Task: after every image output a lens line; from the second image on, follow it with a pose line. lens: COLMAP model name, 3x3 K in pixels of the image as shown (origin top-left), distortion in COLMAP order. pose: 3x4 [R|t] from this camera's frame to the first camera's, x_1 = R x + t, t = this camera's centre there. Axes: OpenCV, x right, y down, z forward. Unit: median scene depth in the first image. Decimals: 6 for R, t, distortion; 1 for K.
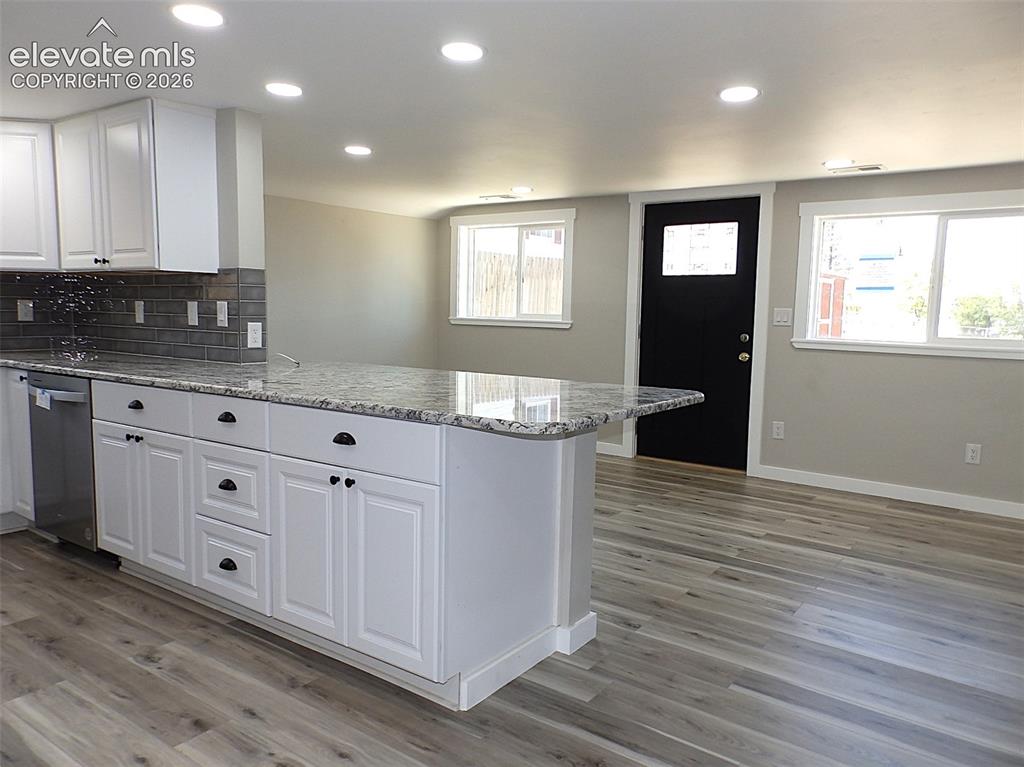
lens RADIAL K [[749.3, 0, 512.0], [0, 749.3, 383.5], [0, 0, 1]] dist [-0.012153, -0.003935]
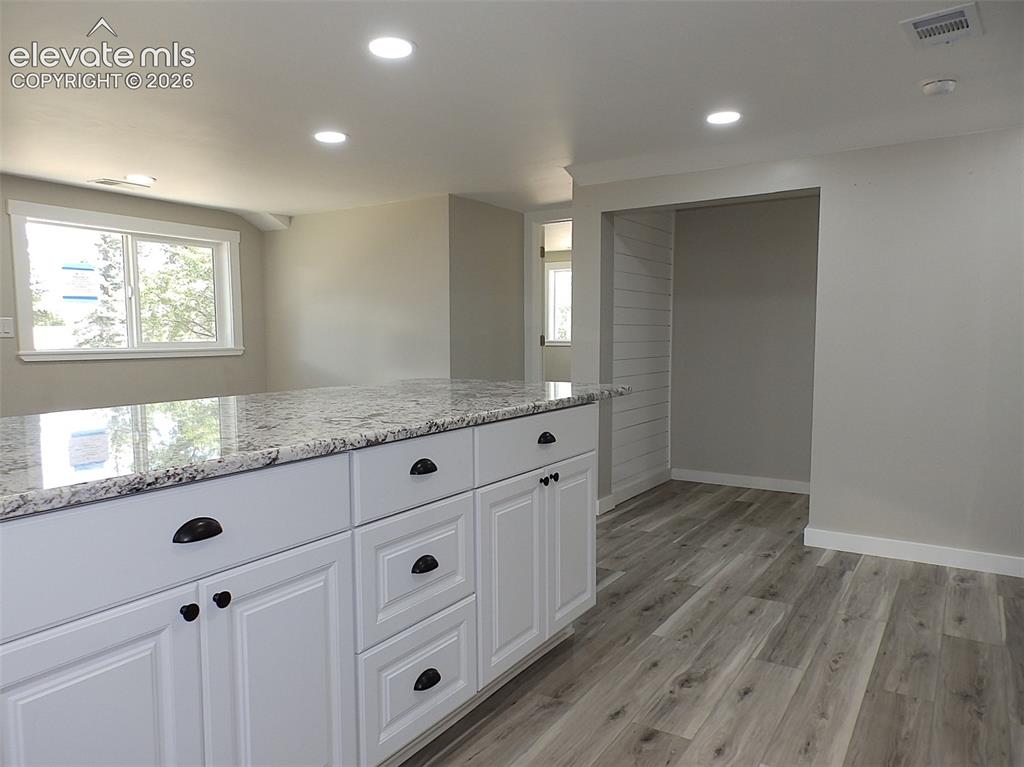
lens RADIAL K [[670.7, 0, 512.0], [0, 670.7, 383.5], [0, 0, 1]] dist [-0.073286, -0.000299]
pose [[-0.020279, -0.079509, 0.996628, -1.095856], [0.123470, 0.989003, 0.081413, -0.078869], [-0.992141, 0.124704, -0.010239, 1.007212]]
